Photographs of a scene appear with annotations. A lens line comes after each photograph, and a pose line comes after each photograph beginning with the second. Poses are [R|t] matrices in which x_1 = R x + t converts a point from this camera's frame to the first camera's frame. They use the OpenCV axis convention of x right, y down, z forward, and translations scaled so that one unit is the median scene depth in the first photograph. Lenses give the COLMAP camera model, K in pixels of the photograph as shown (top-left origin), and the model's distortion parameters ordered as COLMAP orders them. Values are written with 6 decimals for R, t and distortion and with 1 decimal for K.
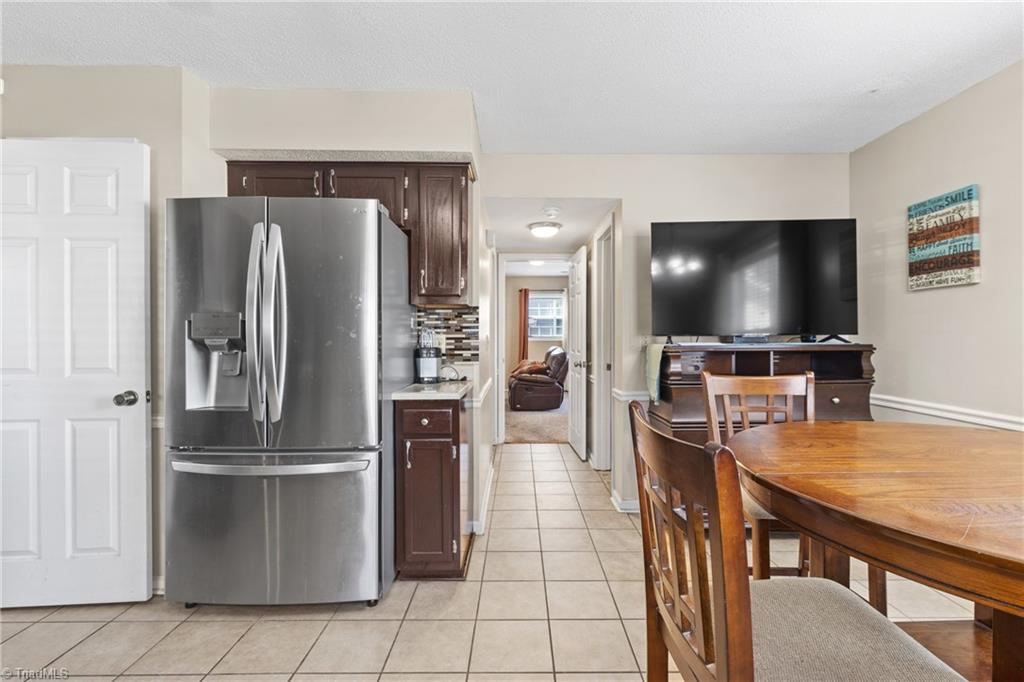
lens RADIAL K [[453.7, 0, 512.0], [0, 453.7, 341.0], [0, 0, 1]] dist [0.001830, 0.000053]
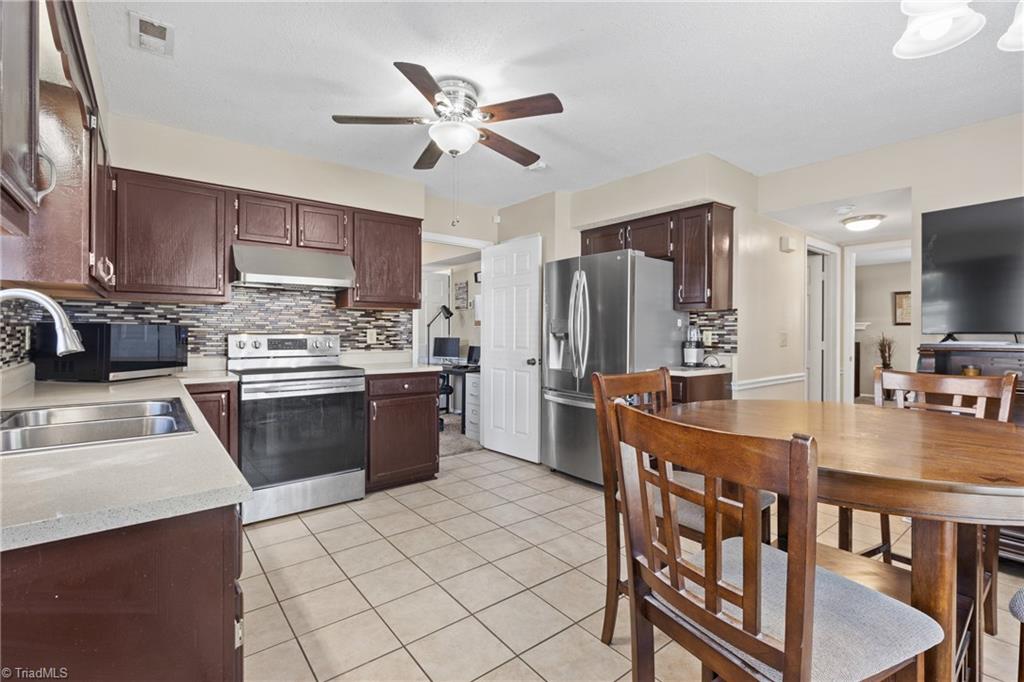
lens RADIAL K [[453.7, 0, 512.0], [0, 453.7, 341.0], [0, 0, 1]] dist [0.001830, 0.000053]
pose [[0.617244, 0.019271, -0.786536, 0.588257], [-0.014835, 0.999807, 0.012855, 0.005577], [0.786632, 0.003733, 0.617411, -0.280629]]
